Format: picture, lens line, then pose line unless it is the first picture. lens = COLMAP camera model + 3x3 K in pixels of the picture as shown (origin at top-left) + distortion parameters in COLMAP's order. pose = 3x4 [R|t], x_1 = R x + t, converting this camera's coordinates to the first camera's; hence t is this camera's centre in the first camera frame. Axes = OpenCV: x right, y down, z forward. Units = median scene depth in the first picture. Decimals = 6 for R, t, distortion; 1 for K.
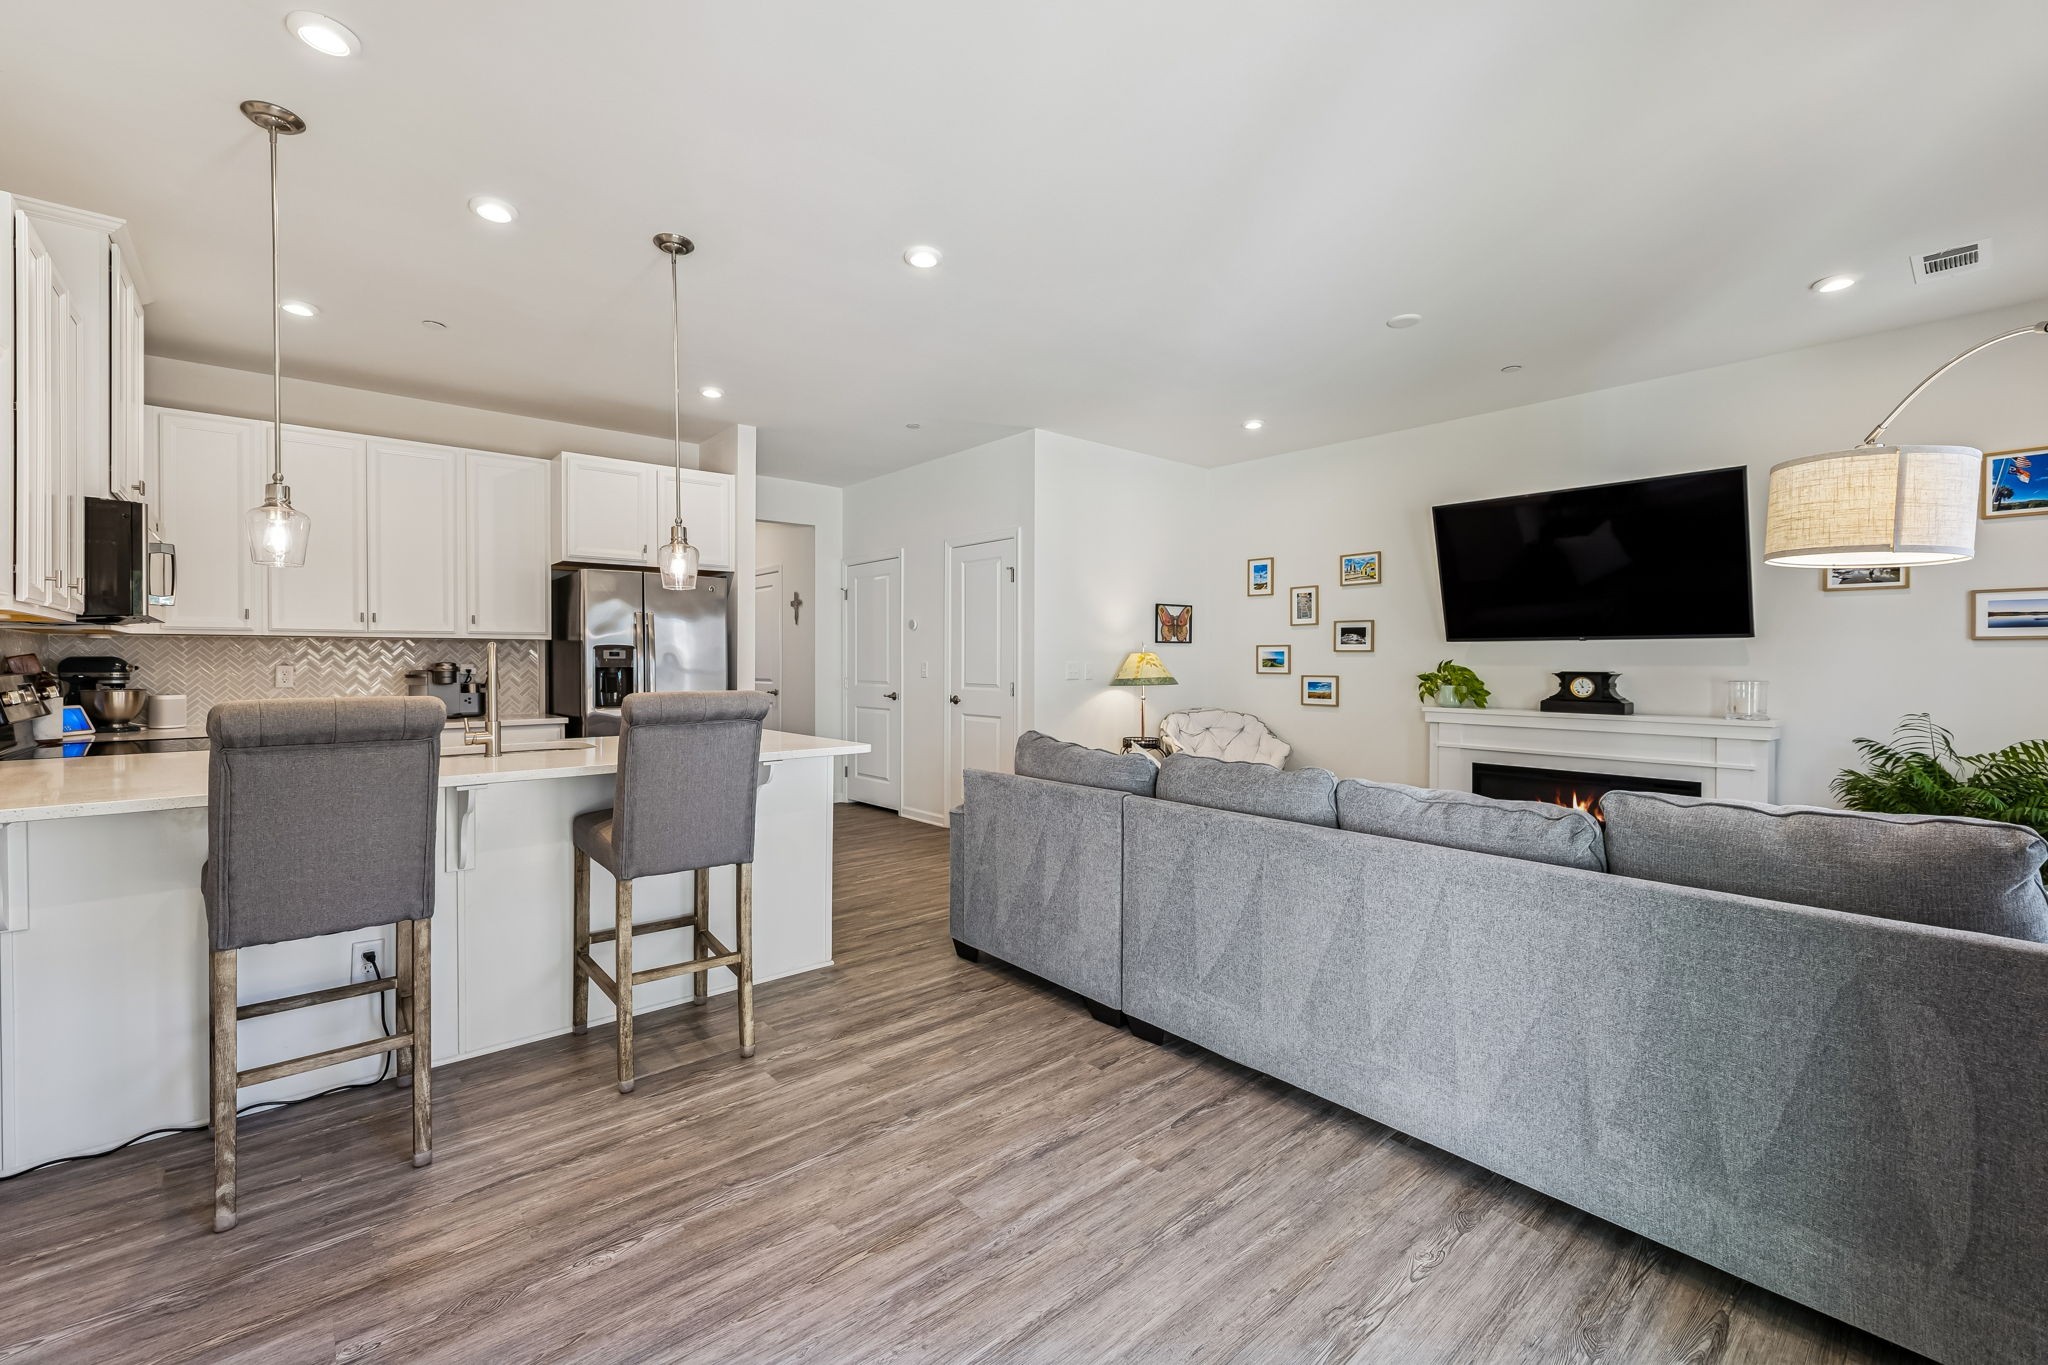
lens RADIAL K [[863.6, 0, 1020.2], [0, 863.6, 663.2], [0, 0, 1]] dist [0.000668, 0.000174]
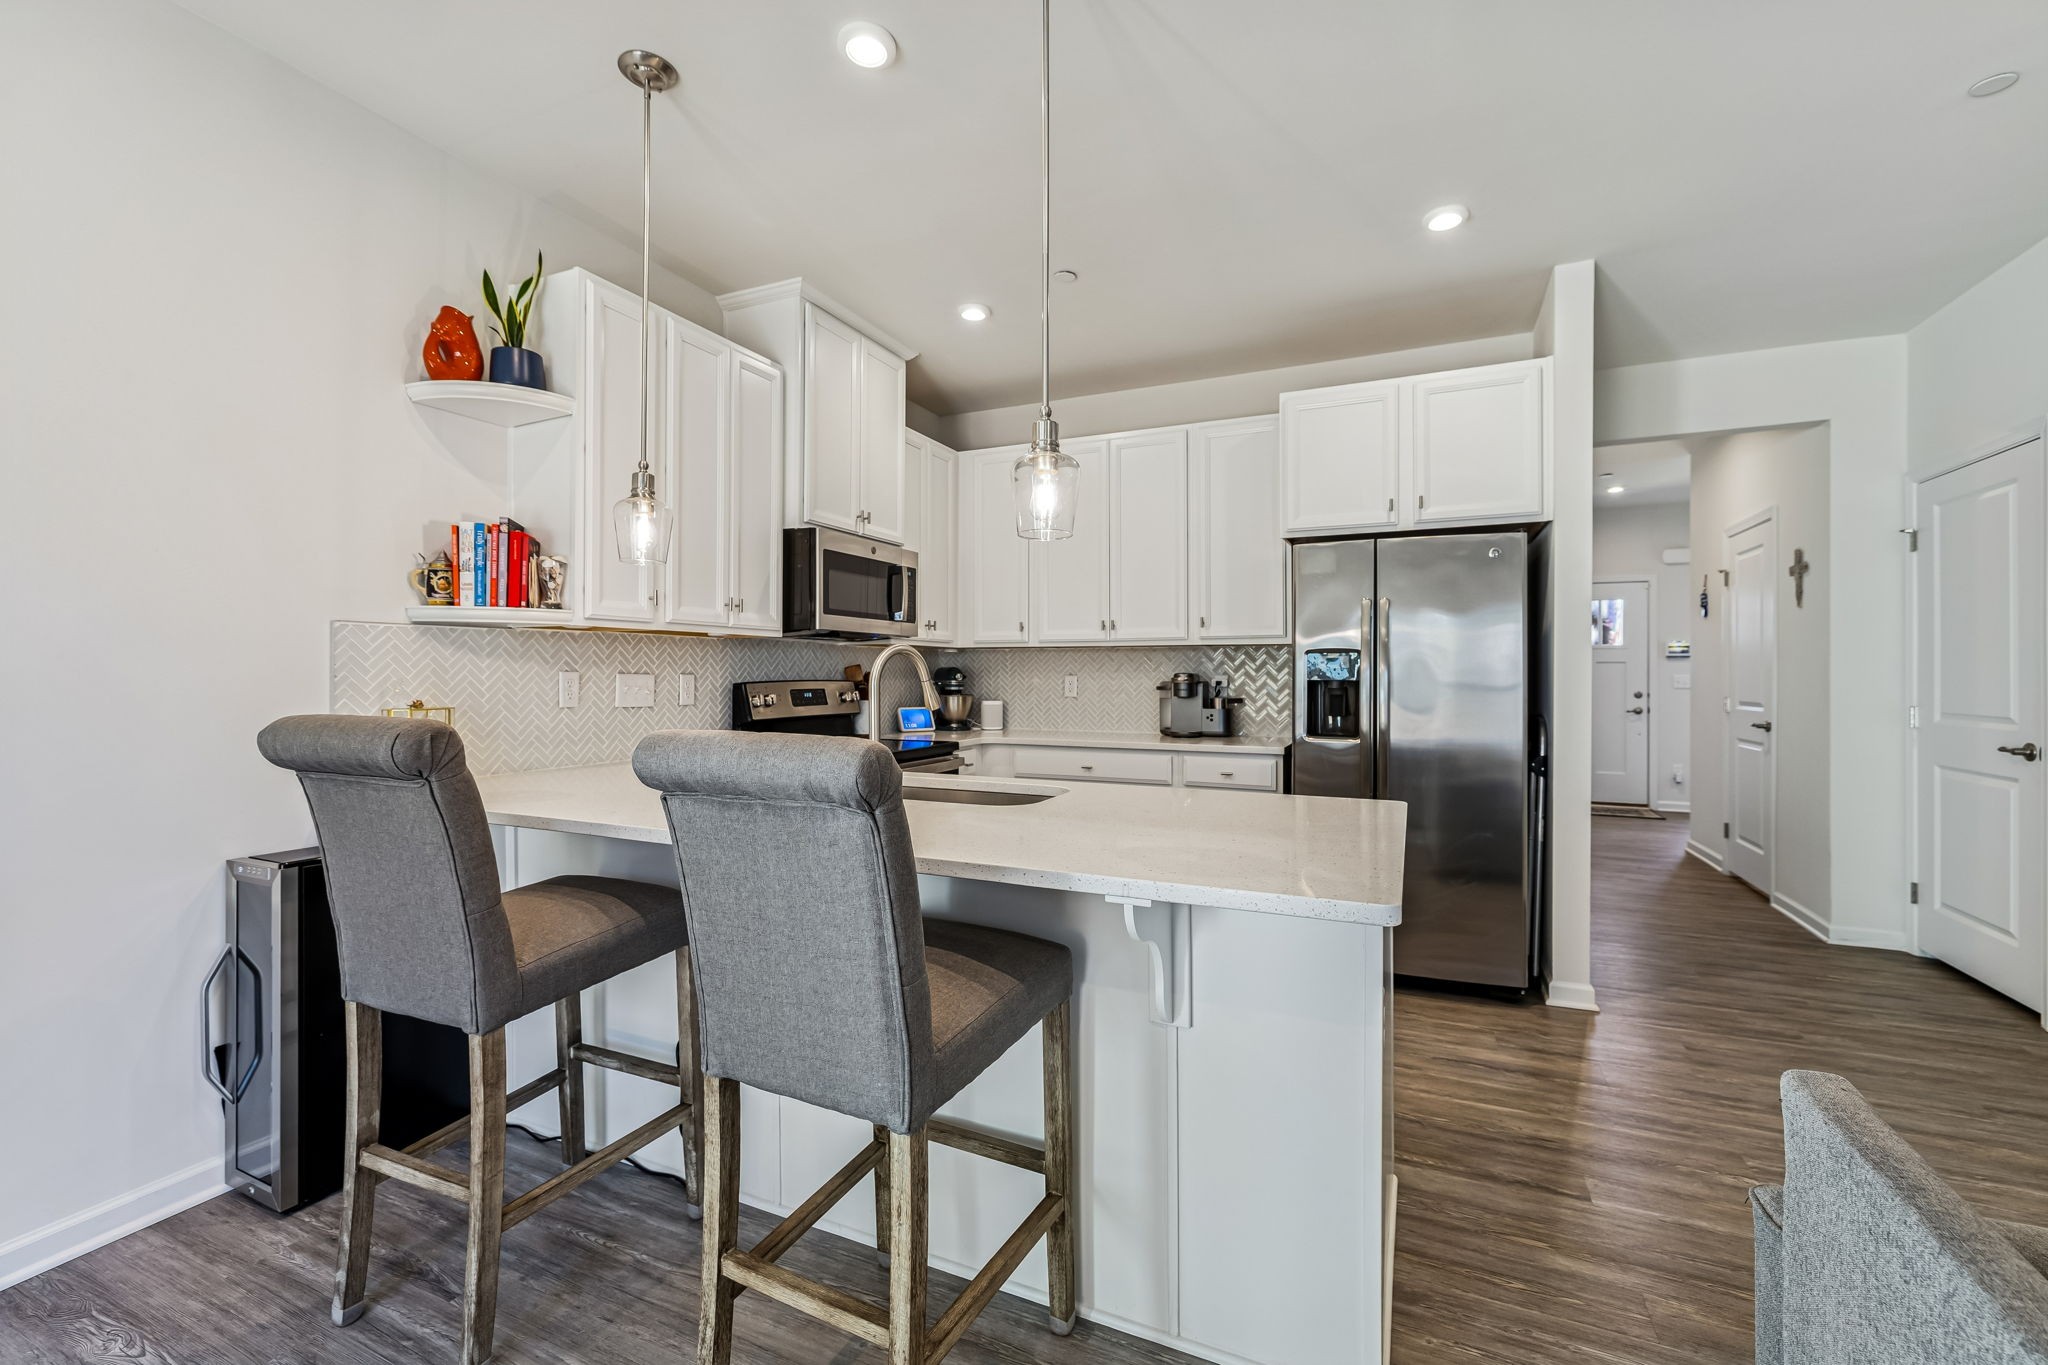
lens RADIAL K [[863.6, 0, 1020.2], [0, 863.6, 663.2], [0, 0, 1]] dist [0.000668, 0.000174]
pose [[0.416276, -0.007744, -0.909206, 0.051702], [-0.004039, 0.999938, -0.010366, -0.000871], [0.909230, 0.007987, 0.416219, 0.409210]]
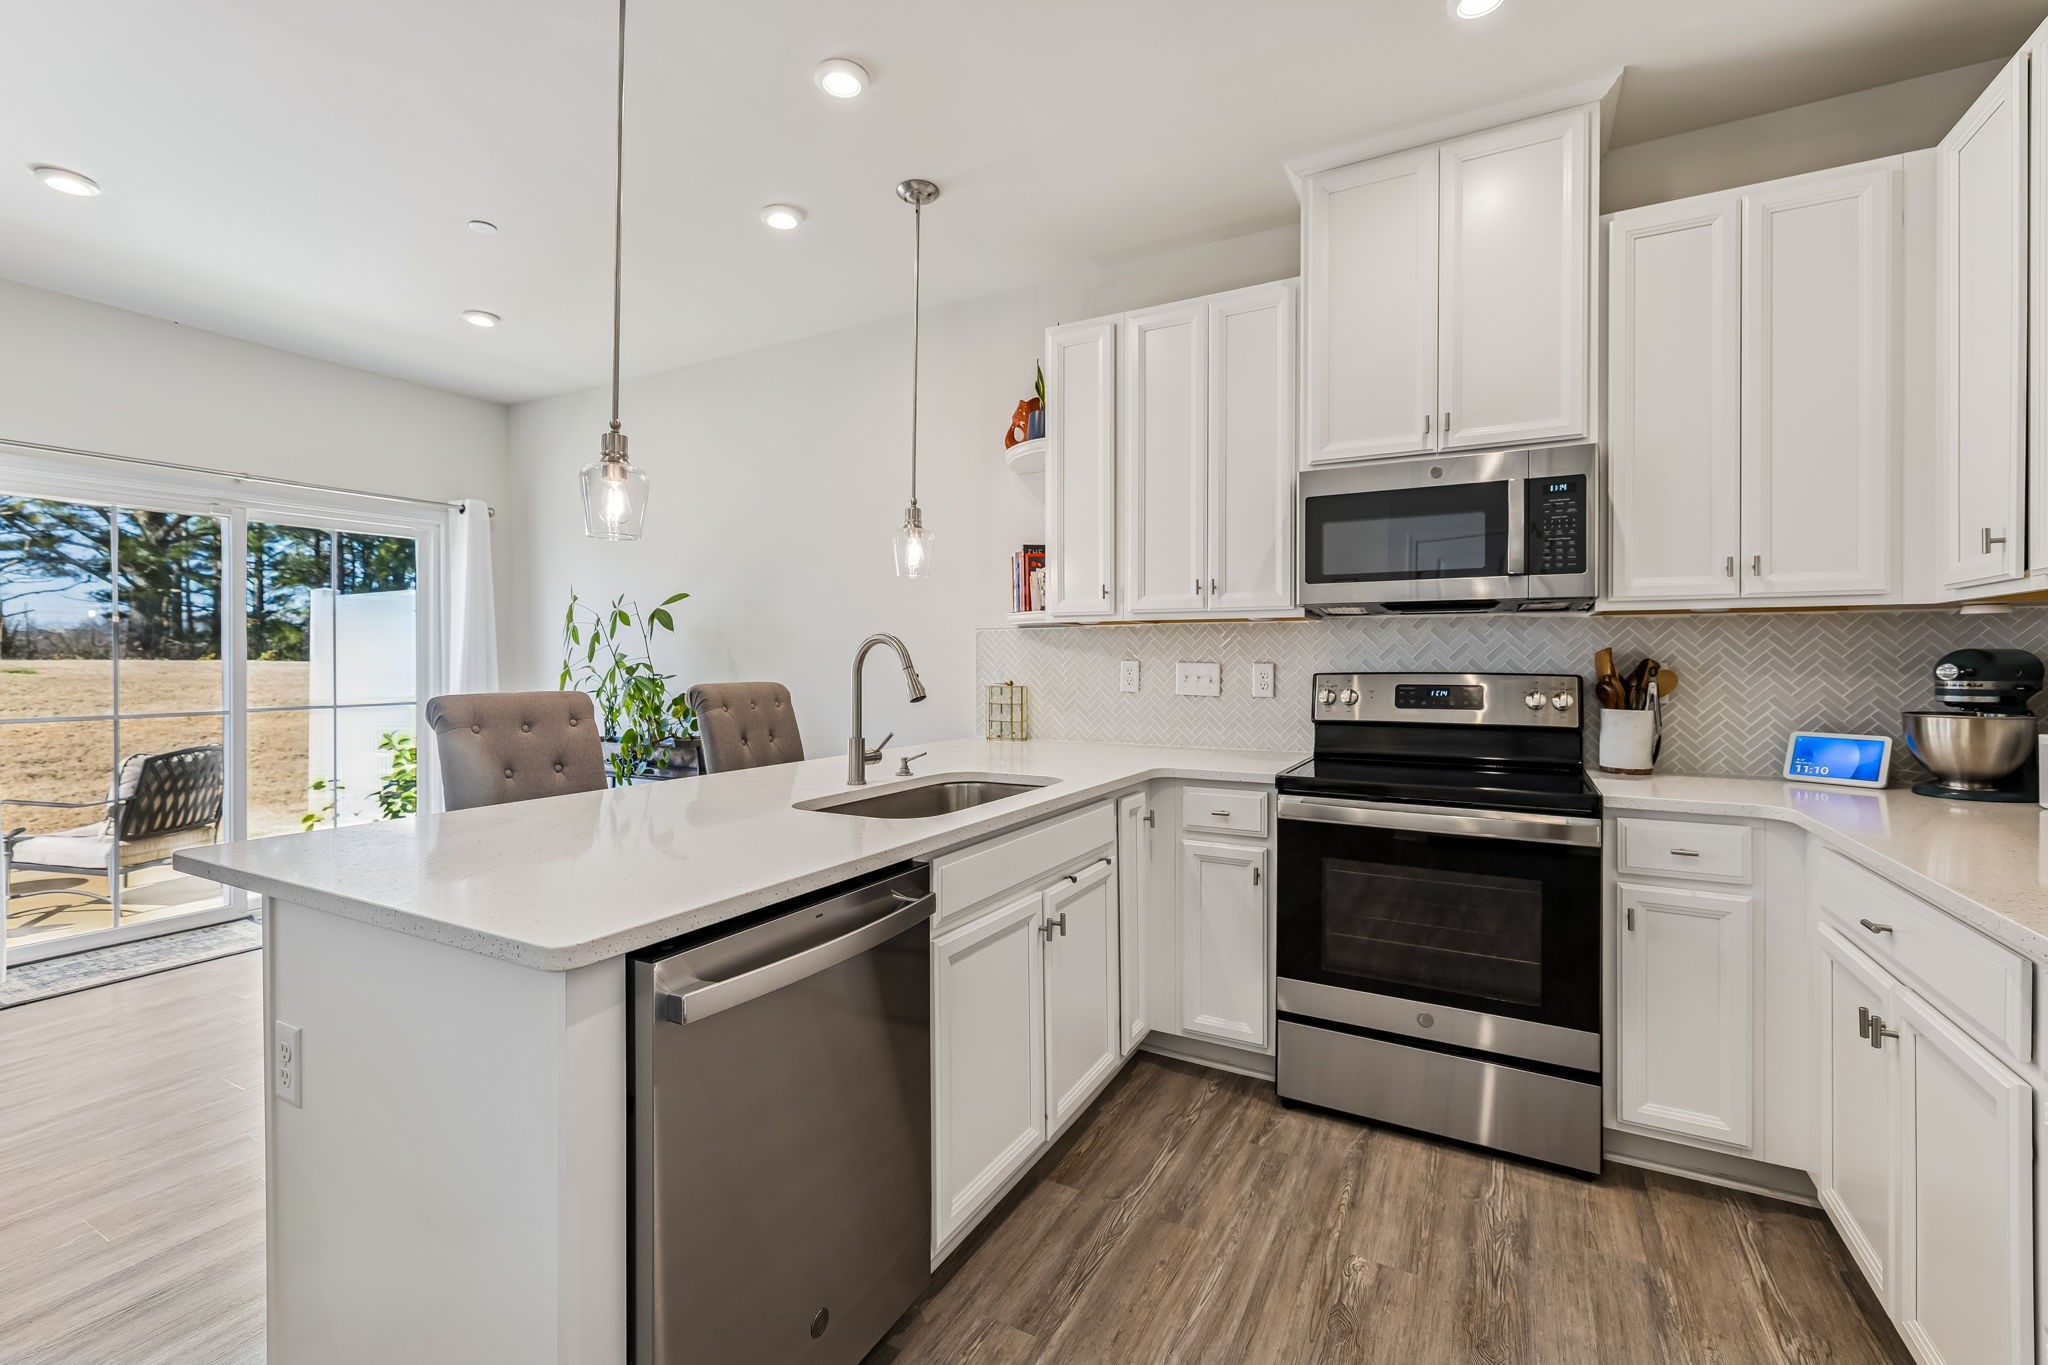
lens RADIAL K [[876.2, 0, 1020.8], [0, 876.2, 662.6], [0, 0, 1]] dist [0.005058, -0.000002]
pose [[-0.937006, 0.003763, -0.349294, -0.243586], [0.001377, 0.999974, 0.007080, -0.003030], [0.349312, 0.006153, -0.936986, 0.901193]]
